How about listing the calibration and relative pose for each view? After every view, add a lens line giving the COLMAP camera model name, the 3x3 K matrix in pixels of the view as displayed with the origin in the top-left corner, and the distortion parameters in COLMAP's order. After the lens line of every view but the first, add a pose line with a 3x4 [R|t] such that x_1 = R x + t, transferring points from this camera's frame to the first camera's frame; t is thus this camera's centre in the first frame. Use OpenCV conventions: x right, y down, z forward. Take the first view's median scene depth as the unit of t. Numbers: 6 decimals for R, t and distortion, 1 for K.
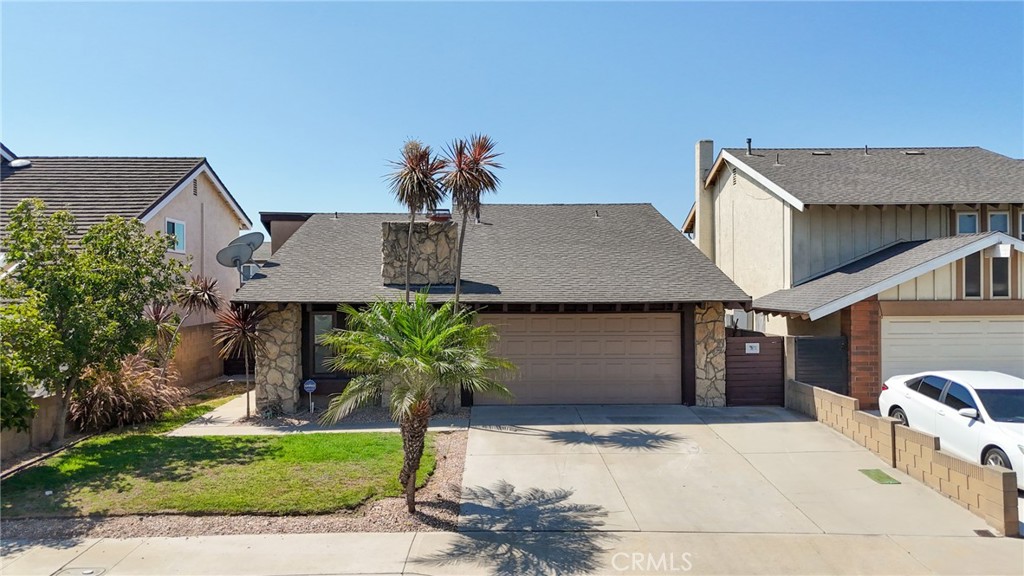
lens RADIAL K [[753.1, 0, 512.0], [0, 753.1, 288.0], [0, 0, 1]] dist [0.078265, -0.079953]
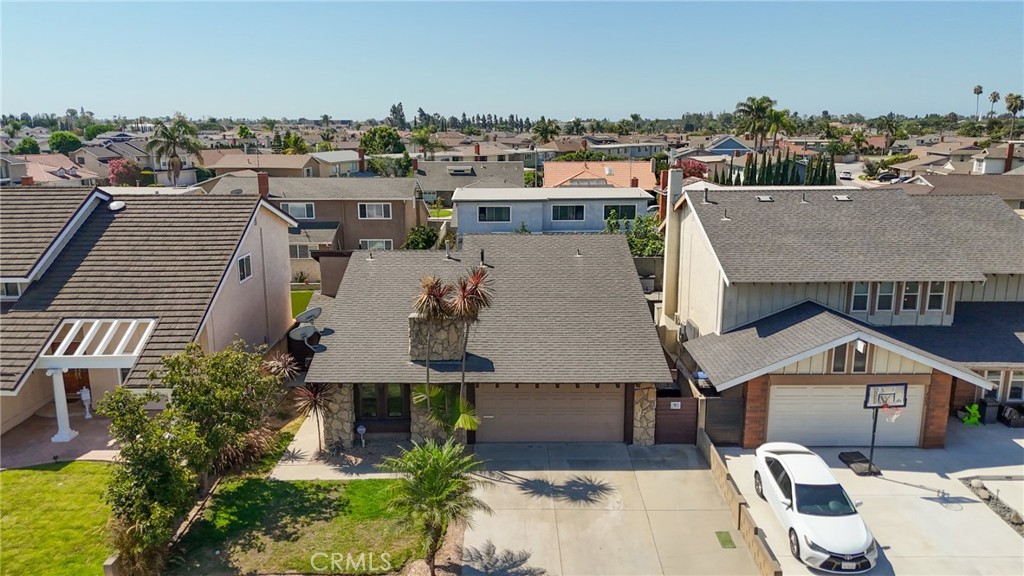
lens RADIAL K [[753.1, 0, 512.0], [0, 753.1, 288.0], [0, 0, 1]] dist [0.078265, -0.079953]
pose [[0.999556, 0.009787, -0.028141, 0.067934], [-0.003498, 0.976525, 0.215377, -0.545880], [0.029588, -0.215183, 0.976125, -0.404416]]
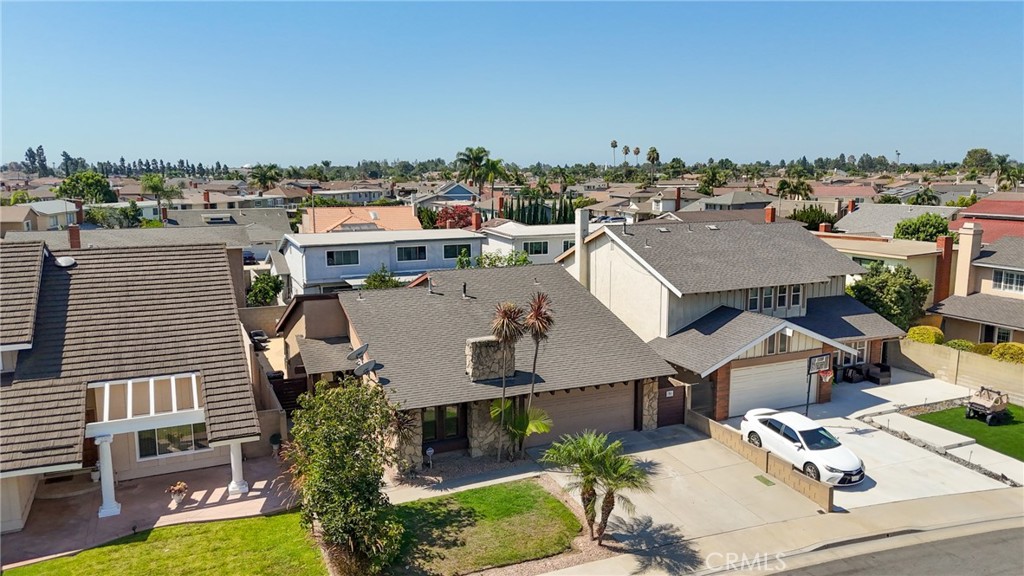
lens RADIAL K [[753.1, 0, 512.0], [0, 753.1, 288.0], [0, 0, 1]] dist [0.078265, -0.079953]
pose [[0.923866, -0.056795, 0.378478, -0.839716], [-0.002977, 0.987831, 0.155500, -0.545184], [-0.382704, -0.144788, 0.912455, -0.519814]]
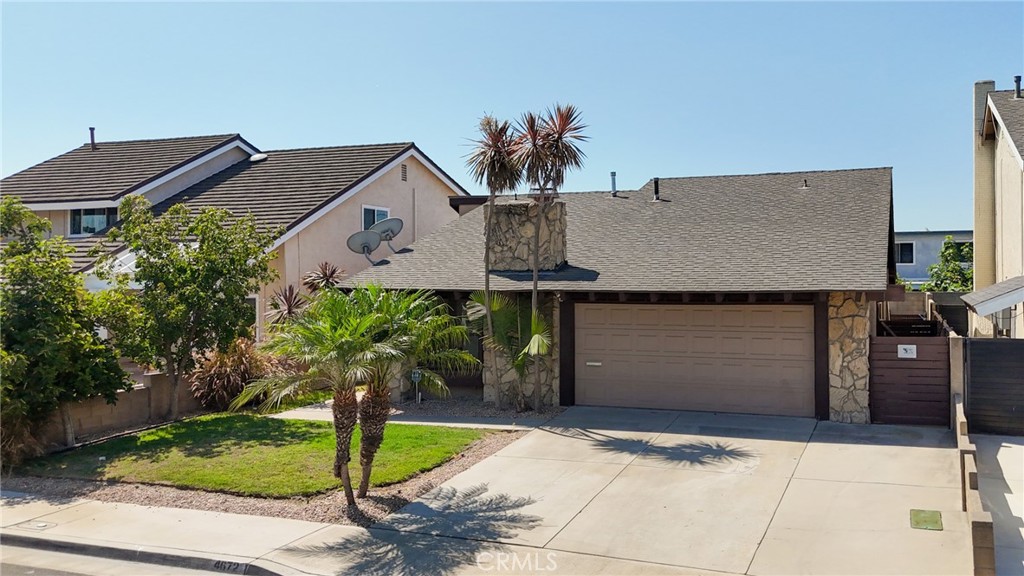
lens RADIAL K [[883.2, 0, 596.0], [0, 883.2, 267.2], [0, 0, 1]] dist [0.066147, -0.054155]
pose [[0.930191, -0.003477, -0.367059, 0.452329], [0.001071, 0.999977, -0.006759, -0.001984], [0.367074, 0.005895, 0.930173, 0.036586]]
